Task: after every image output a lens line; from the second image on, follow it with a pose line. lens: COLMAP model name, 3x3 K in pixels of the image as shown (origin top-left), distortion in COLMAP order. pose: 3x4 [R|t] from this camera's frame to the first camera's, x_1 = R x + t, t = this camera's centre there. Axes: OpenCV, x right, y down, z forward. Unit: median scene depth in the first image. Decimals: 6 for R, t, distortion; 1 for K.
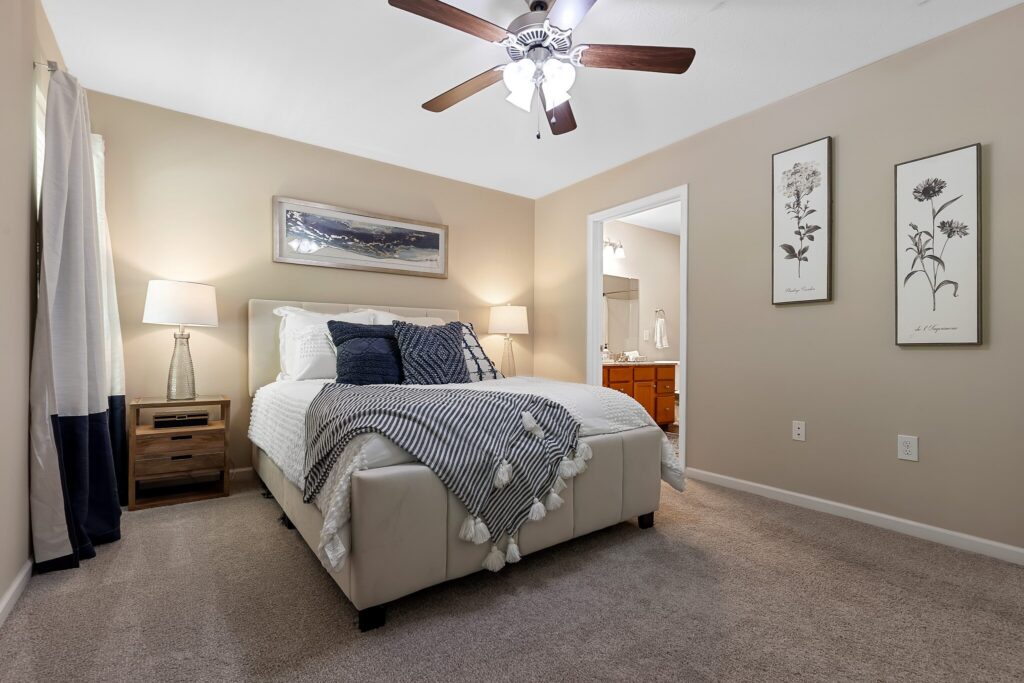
lens RADIAL K [[467.5, 0, 503.7], [0, 467.5, 343.1], [0, 0, 1]] dist [0.007079, -0.000546]
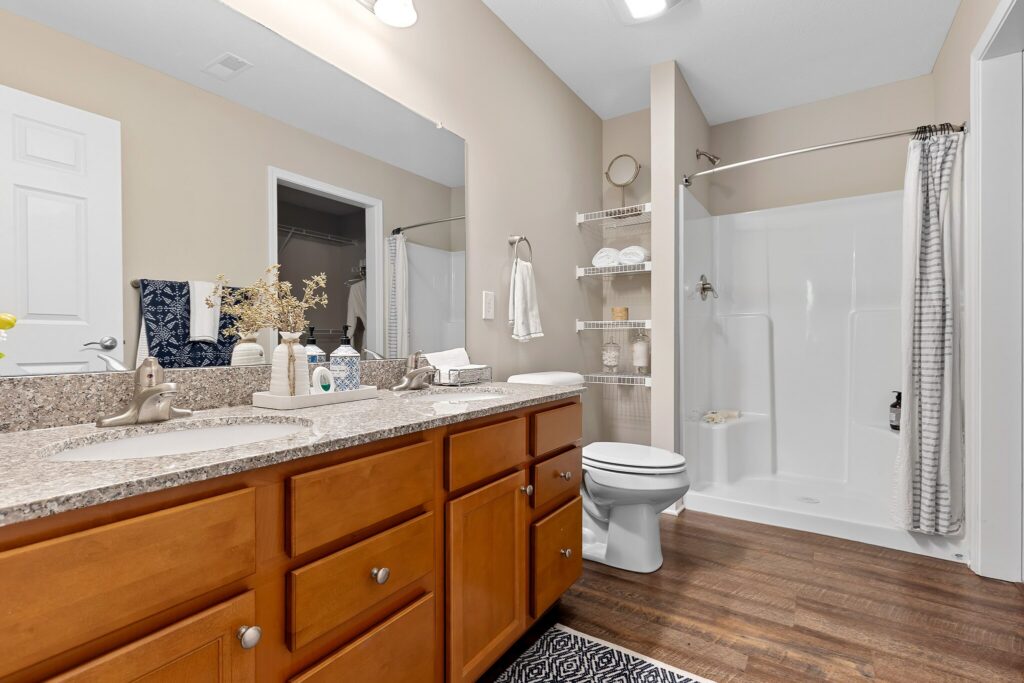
lens RADIAL K [[467.5, 0, 503.7], [0, 467.5, 343.1], [0, 0, 1]] dist [0.007079, -0.000546]
pose [[0.936081, -0.015148, 0.351459, 0.191272], [0.009380, 0.999792, 0.018108, 0.006375], [-0.351660, -0.013654, 0.936028, 0.663152]]
